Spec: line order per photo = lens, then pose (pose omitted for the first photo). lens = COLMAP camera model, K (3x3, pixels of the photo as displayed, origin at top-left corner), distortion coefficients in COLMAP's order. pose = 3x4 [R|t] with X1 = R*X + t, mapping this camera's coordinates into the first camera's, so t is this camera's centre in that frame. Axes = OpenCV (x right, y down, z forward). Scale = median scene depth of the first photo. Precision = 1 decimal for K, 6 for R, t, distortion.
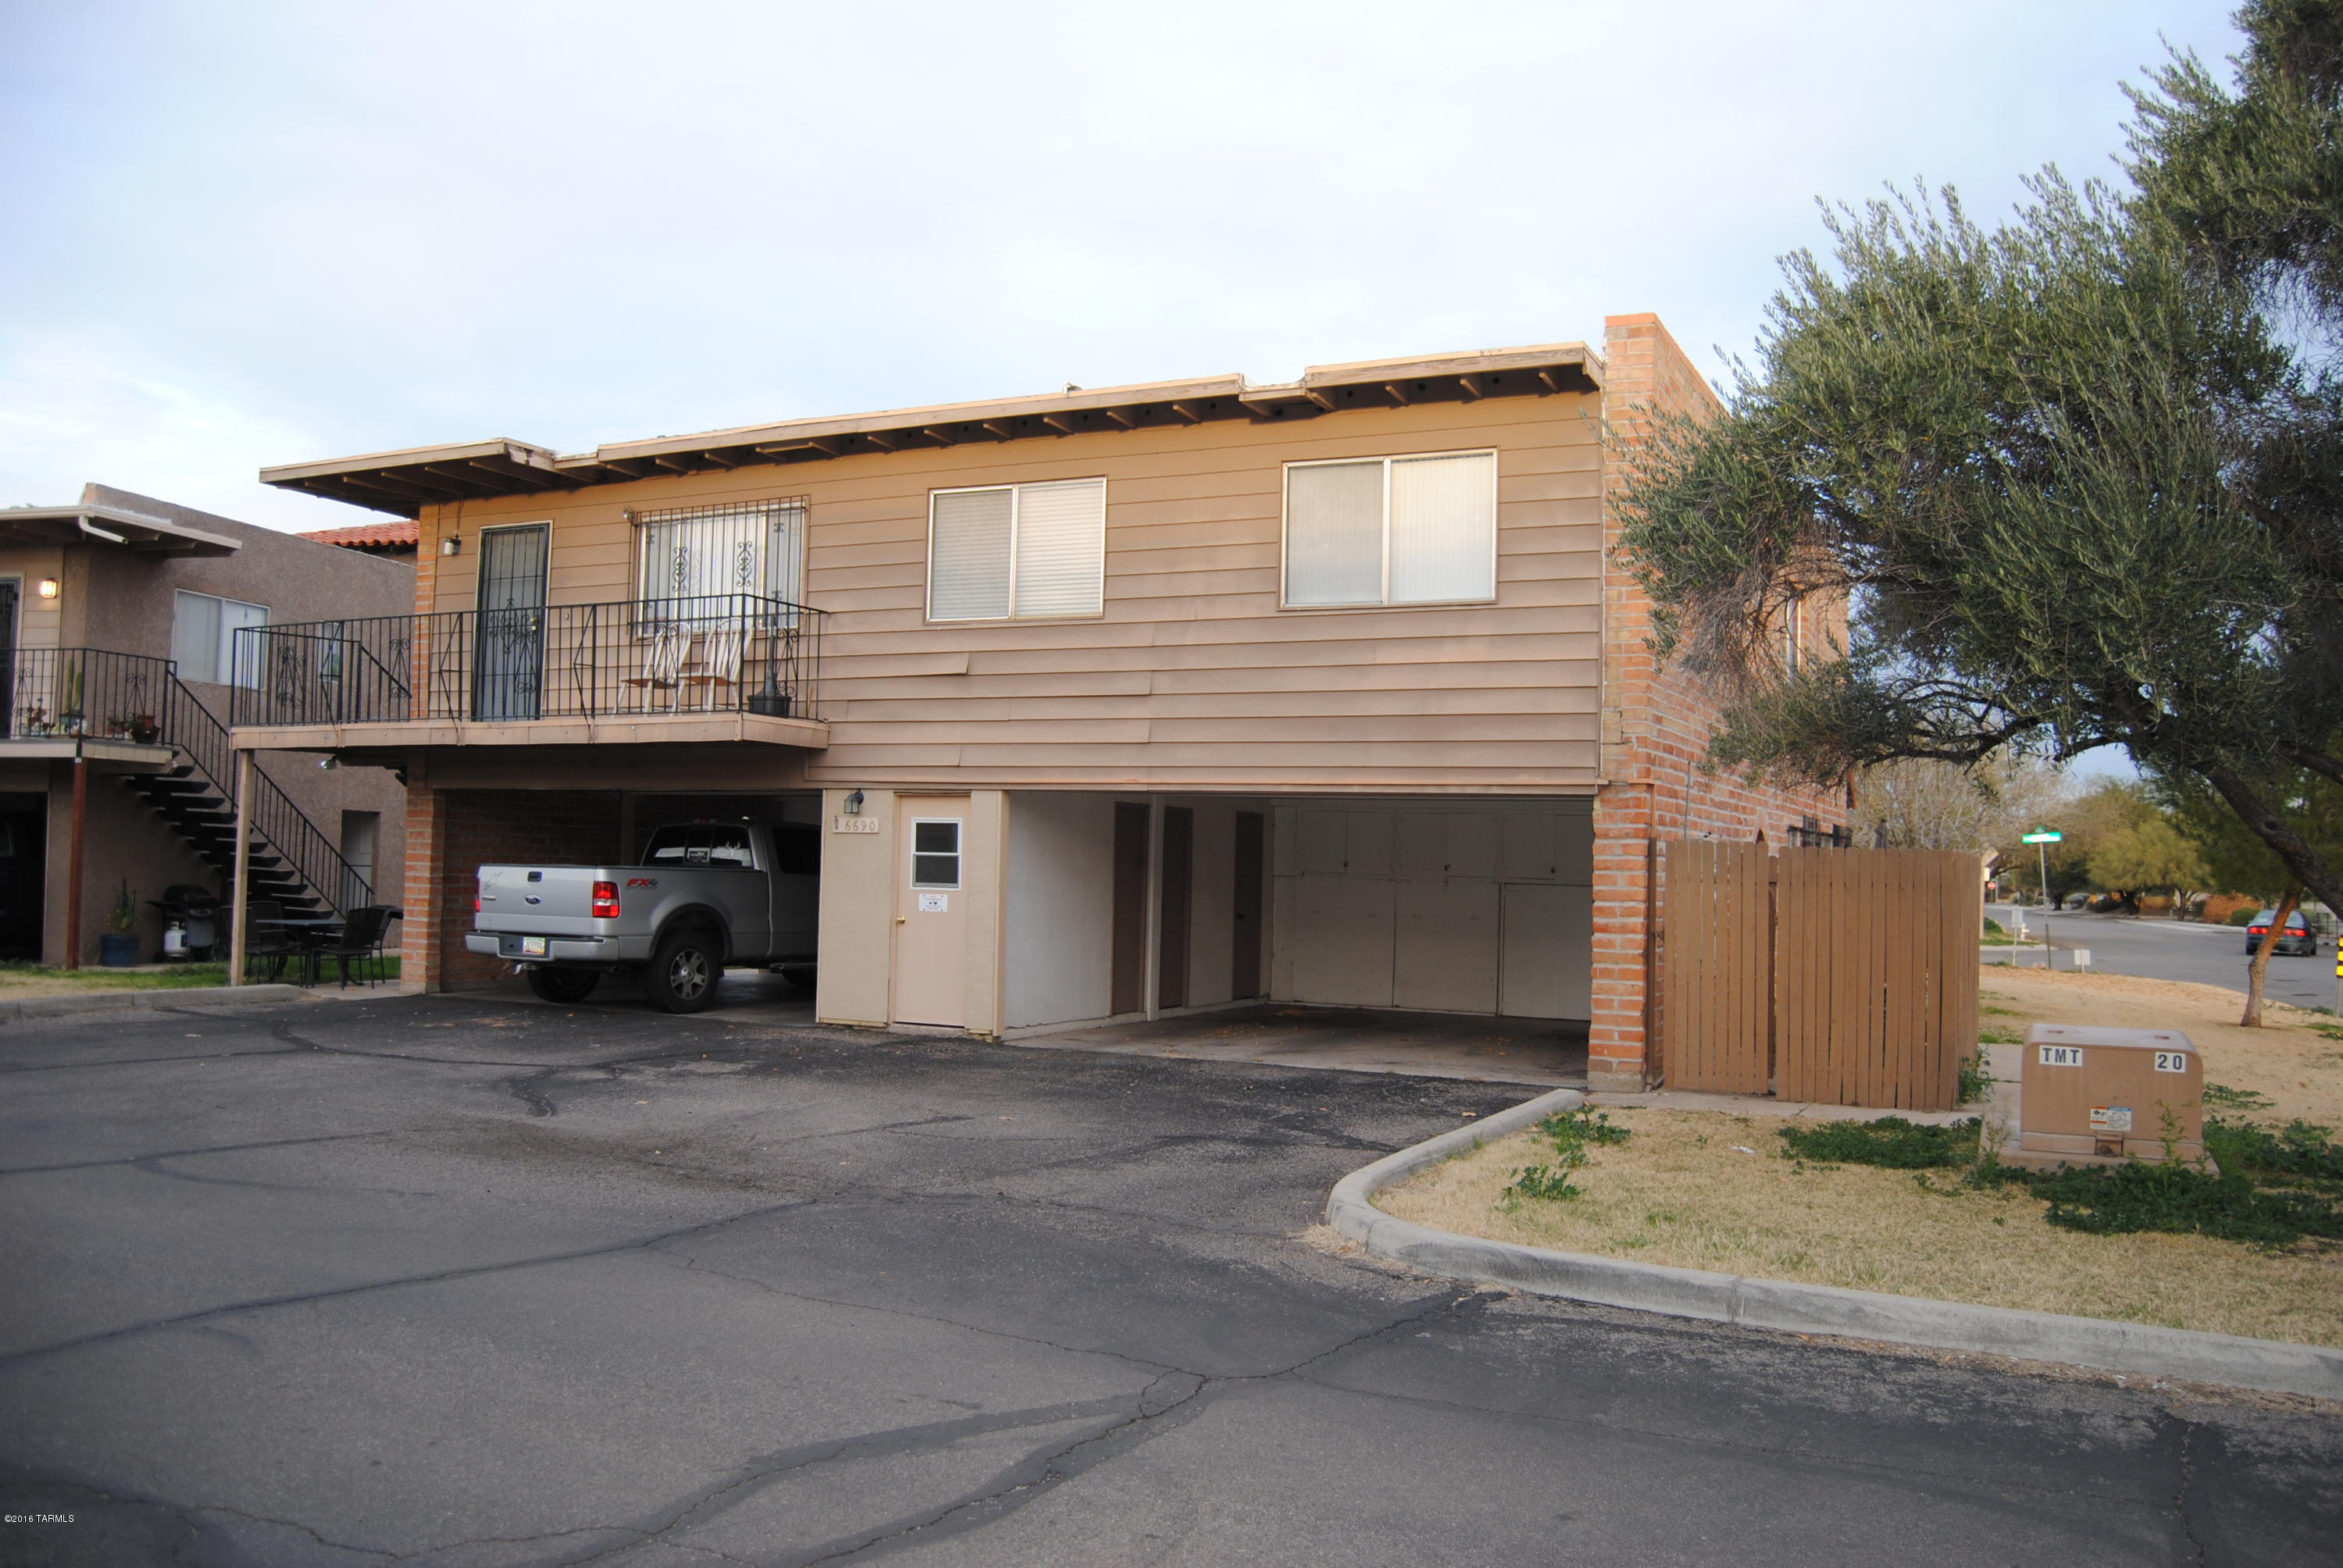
lens RADIAL K [[1828.5, 0, 1197.6], [0, 1828.5, 780.8], [0, 0, 1]] dist [-0.096765, 0.039821]
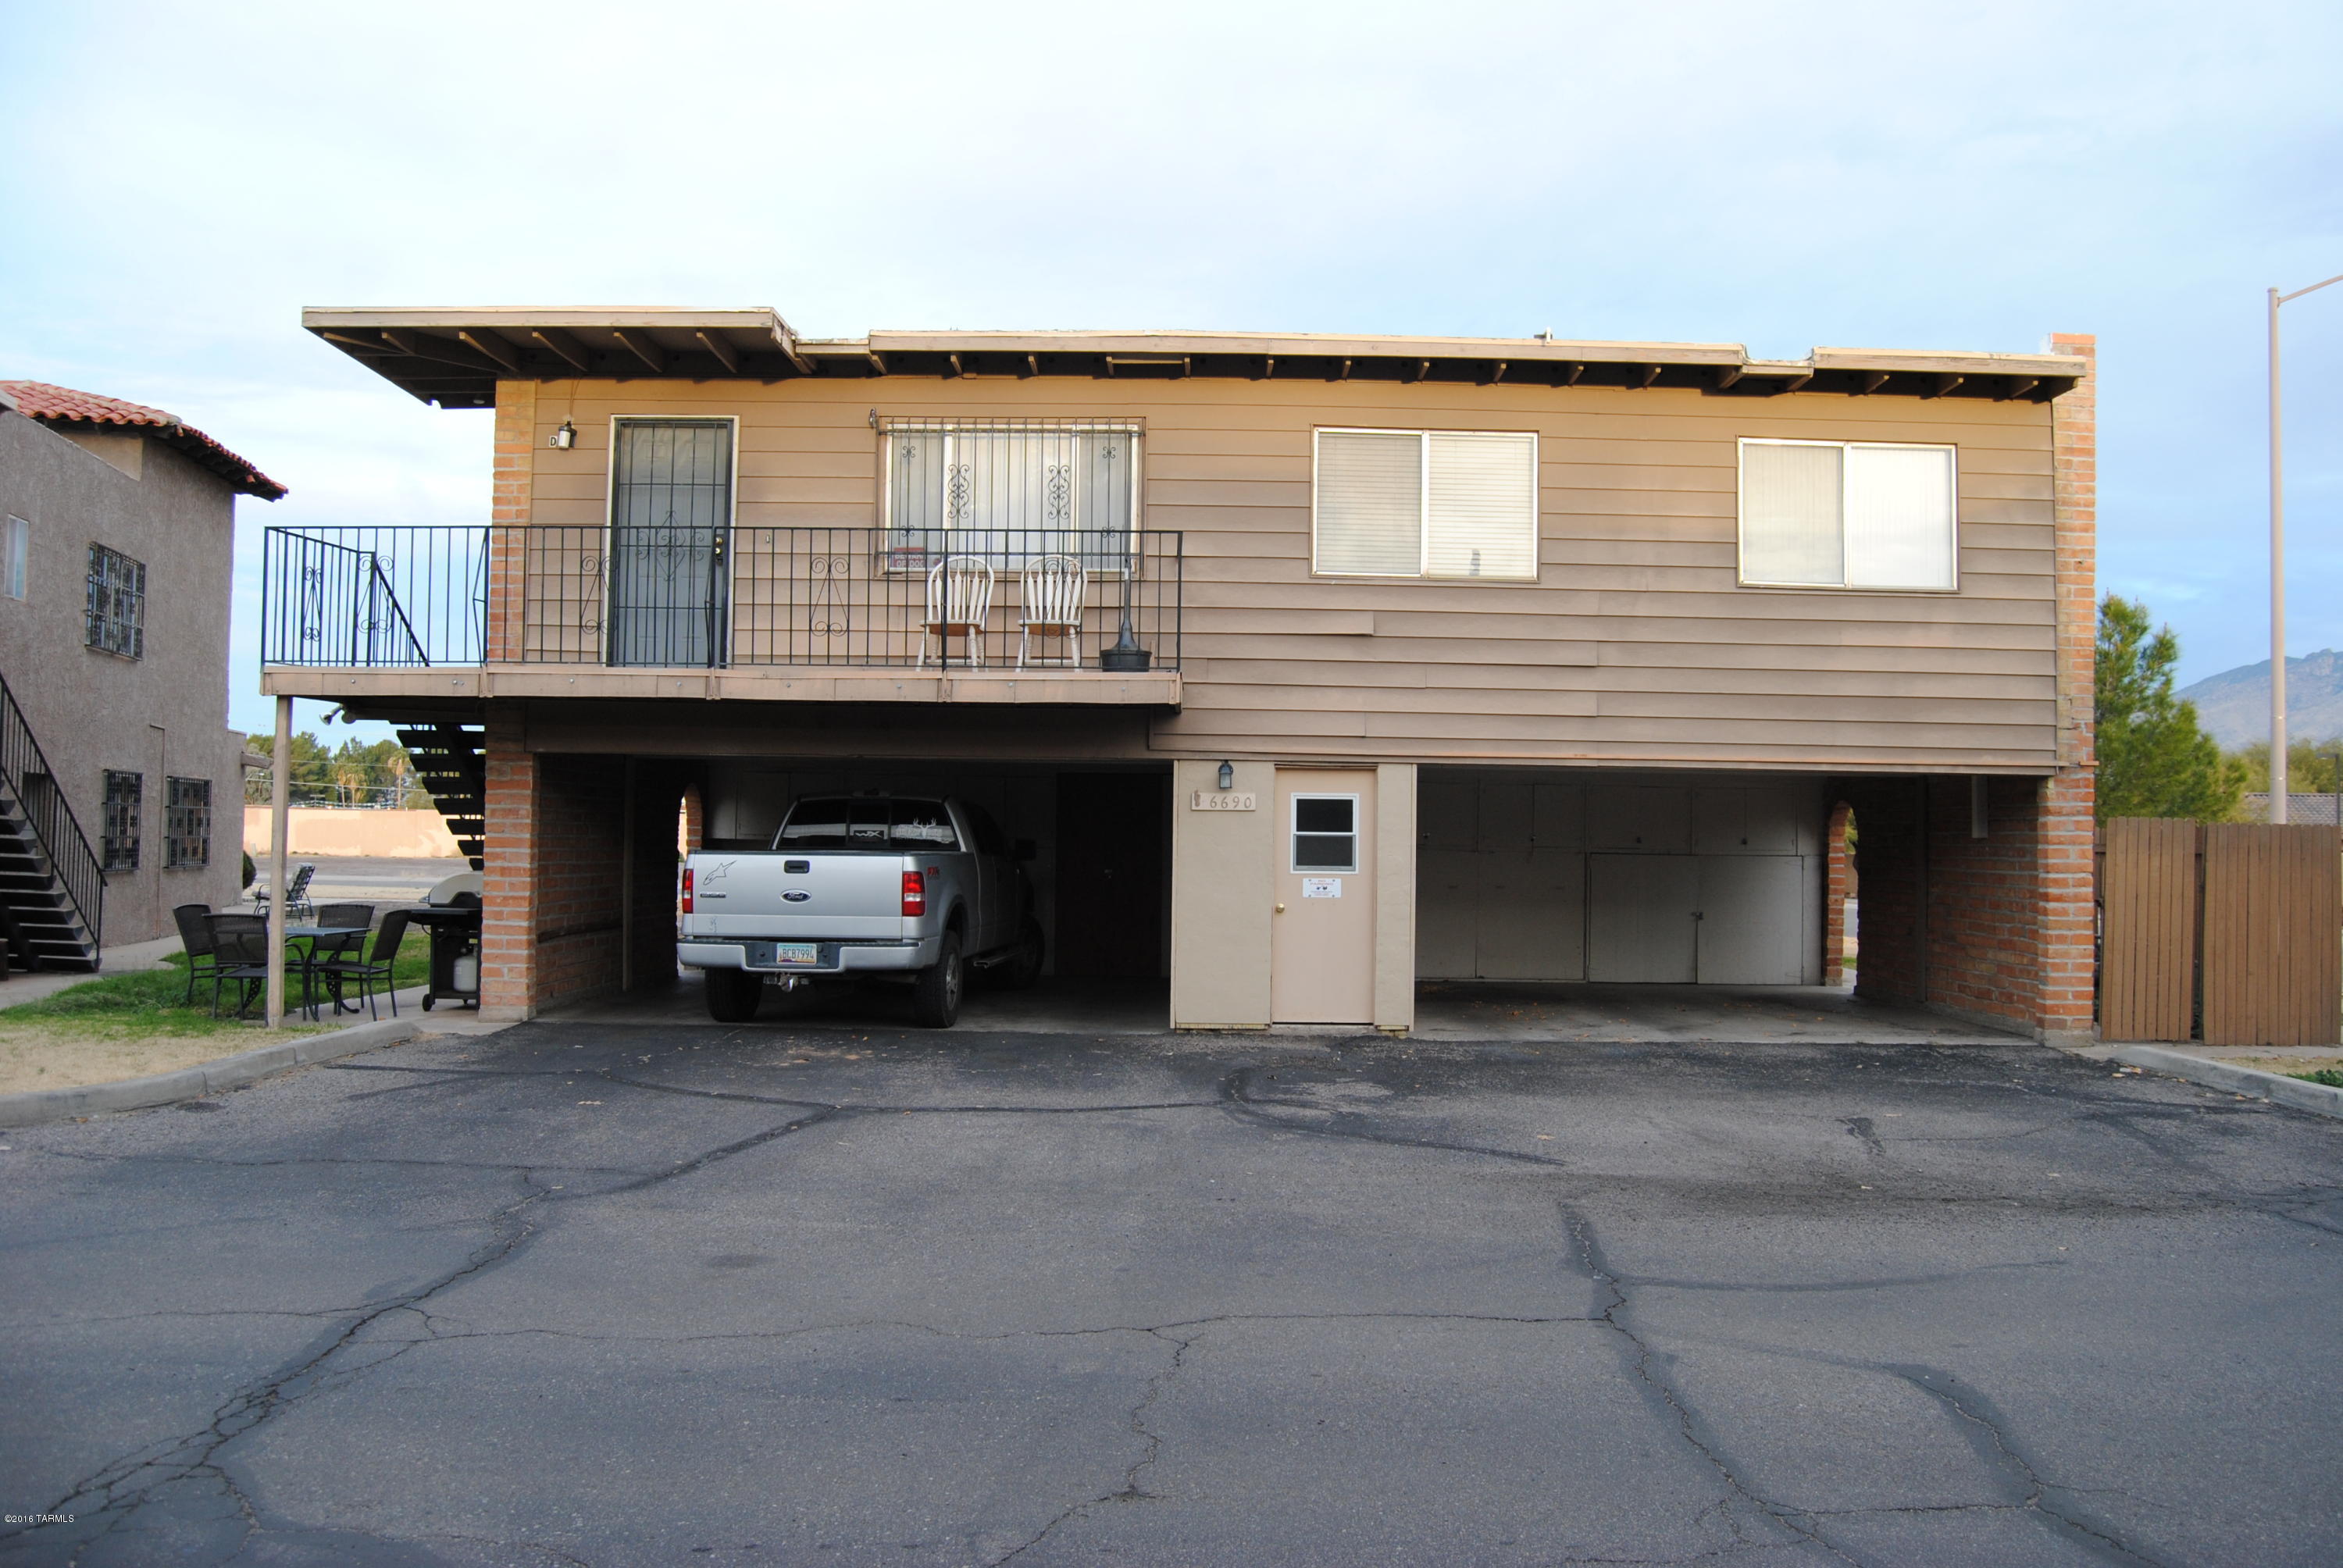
lens RADIAL K [[1828.5, 0, 1197.6], [0, 1828.5, 780.8], [0, 0, 1]] dist [-0.096765, 0.039821]
pose [[0.899855, 0.002343, 0.436182, -0.584245], [-0.013347, 0.999665, 0.022166, -0.004978], [-0.435984, -0.025768, 0.899585, 0.214830]]
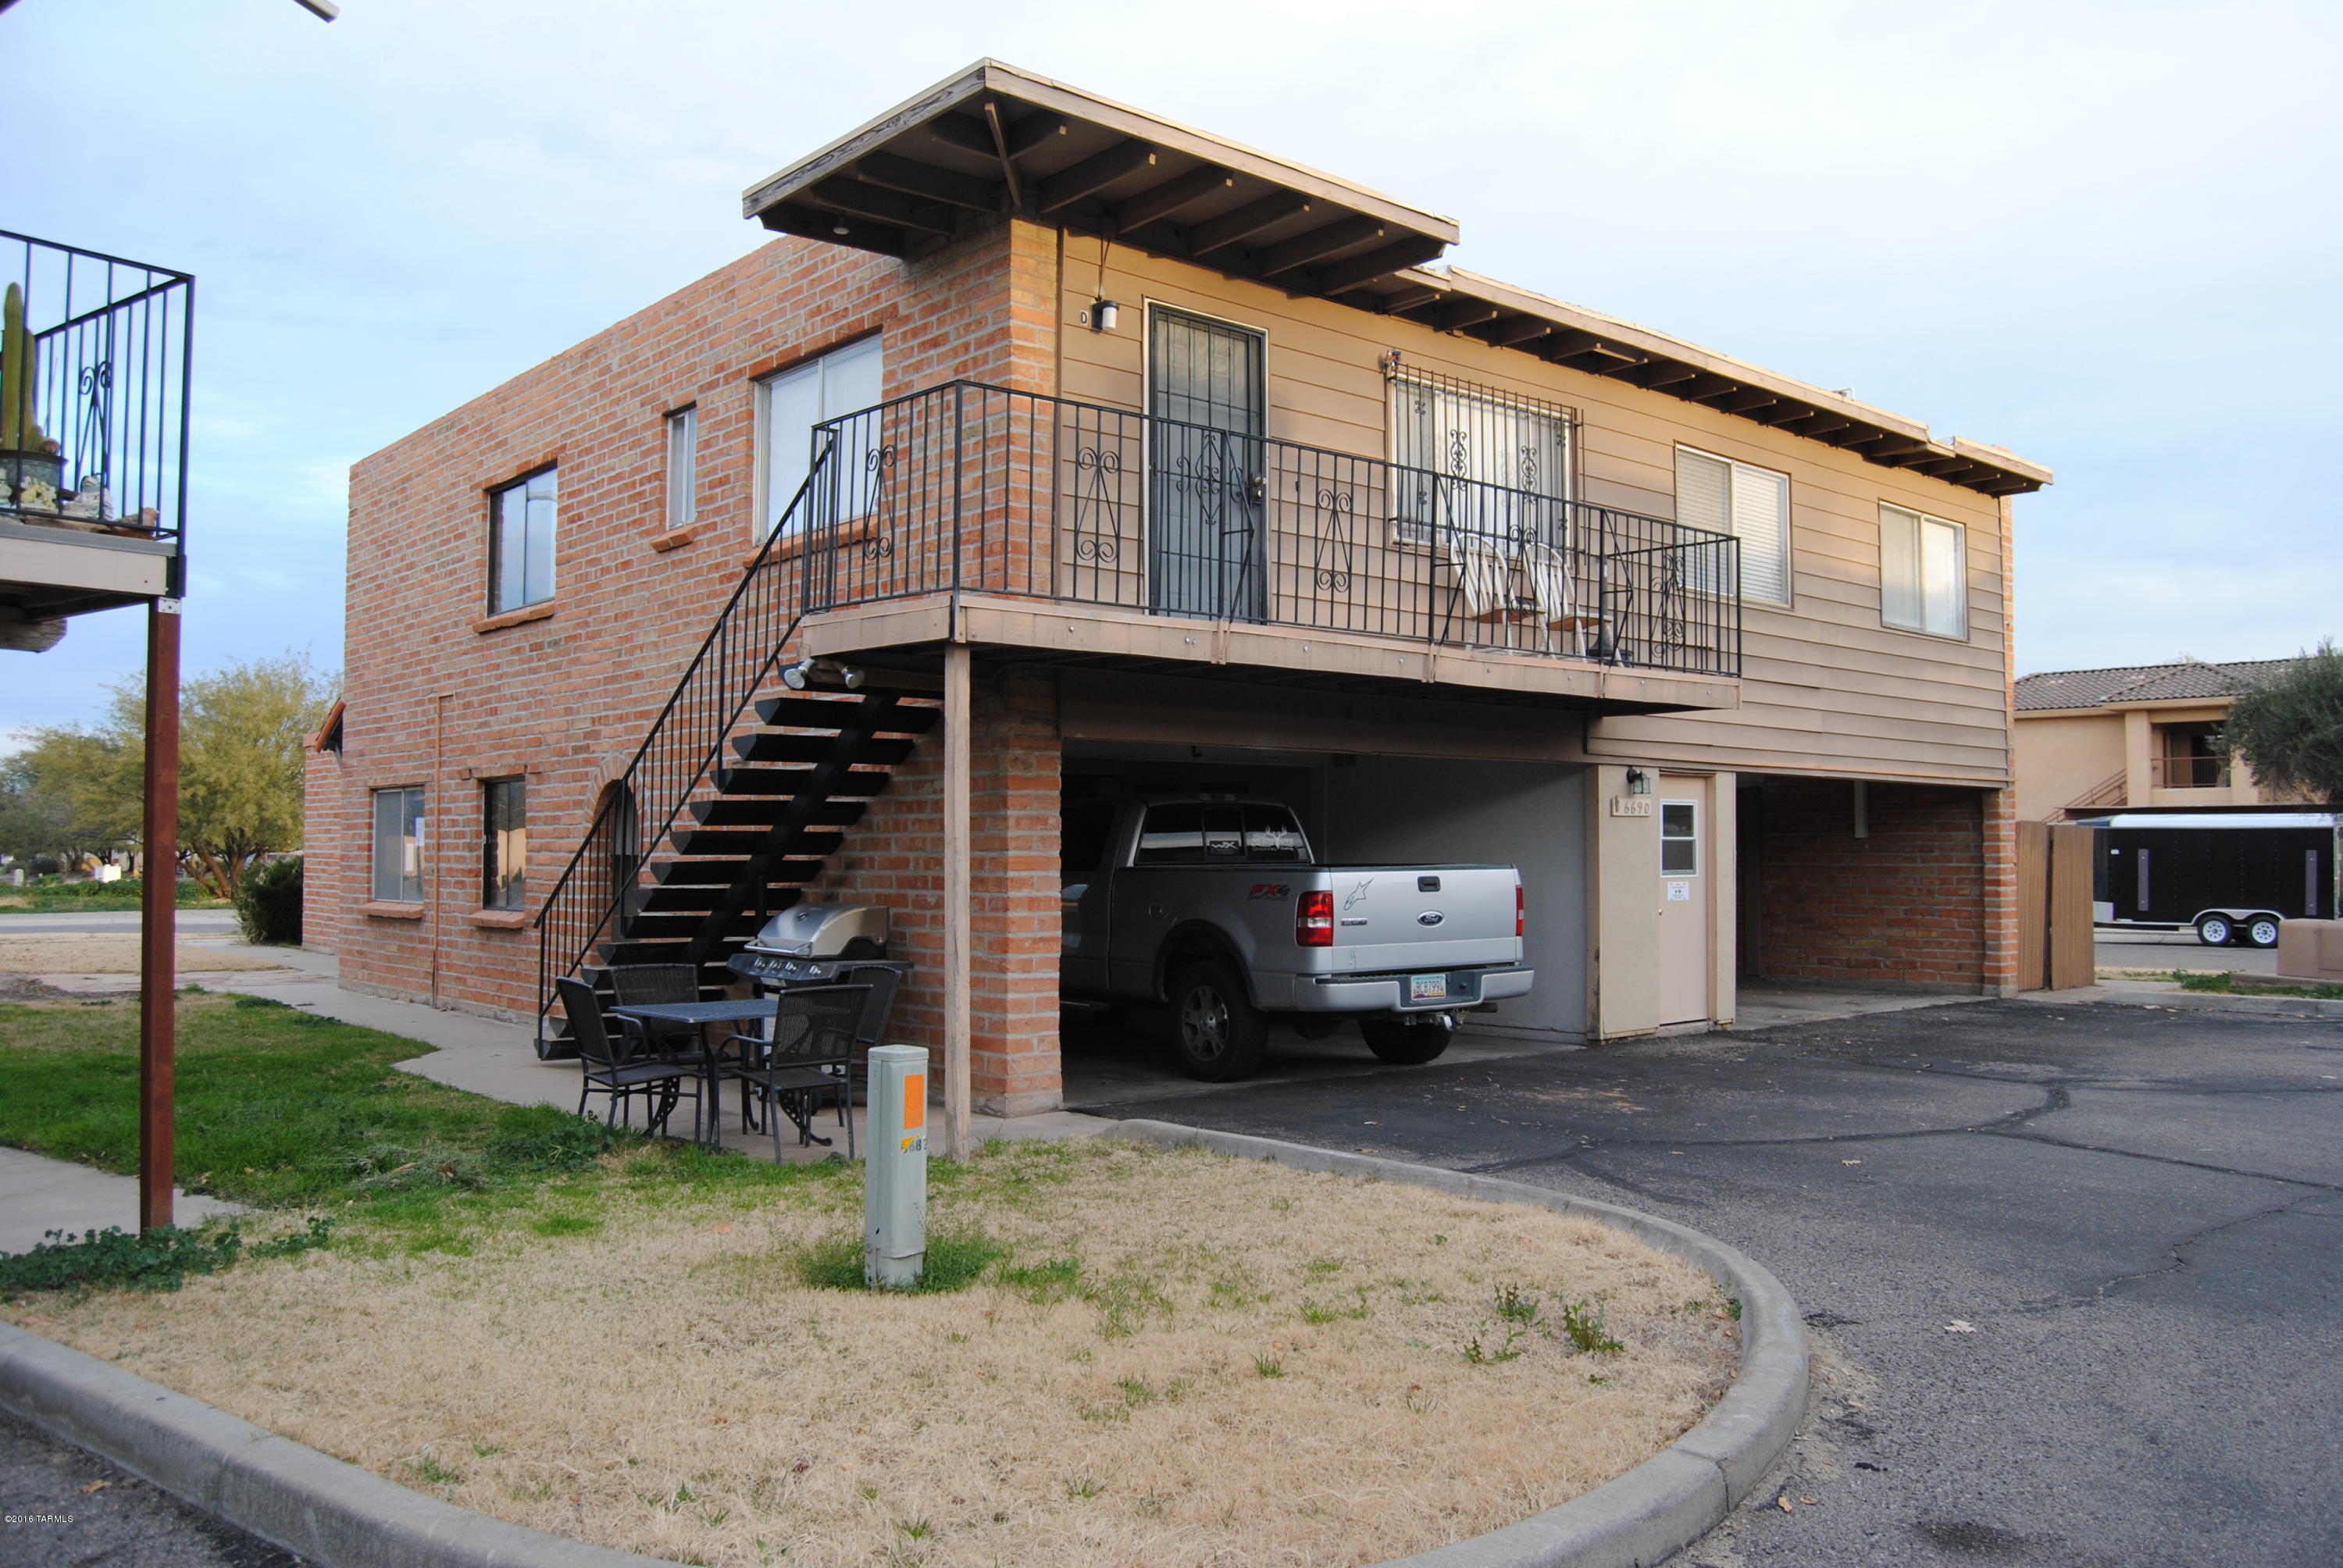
lens RADIAL K [[1828.5, 0, 1197.6], [0, 1828.5, 780.8], [0, 0, 1]] dist [-0.096765, 0.039821]
pose [[0.385578, 0.011221, 0.922607, -1.074899], [-0.035070, 0.999382, 0.002502, 0.016850], [-0.922009, -0.033320, 0.385733, 0.858357]]
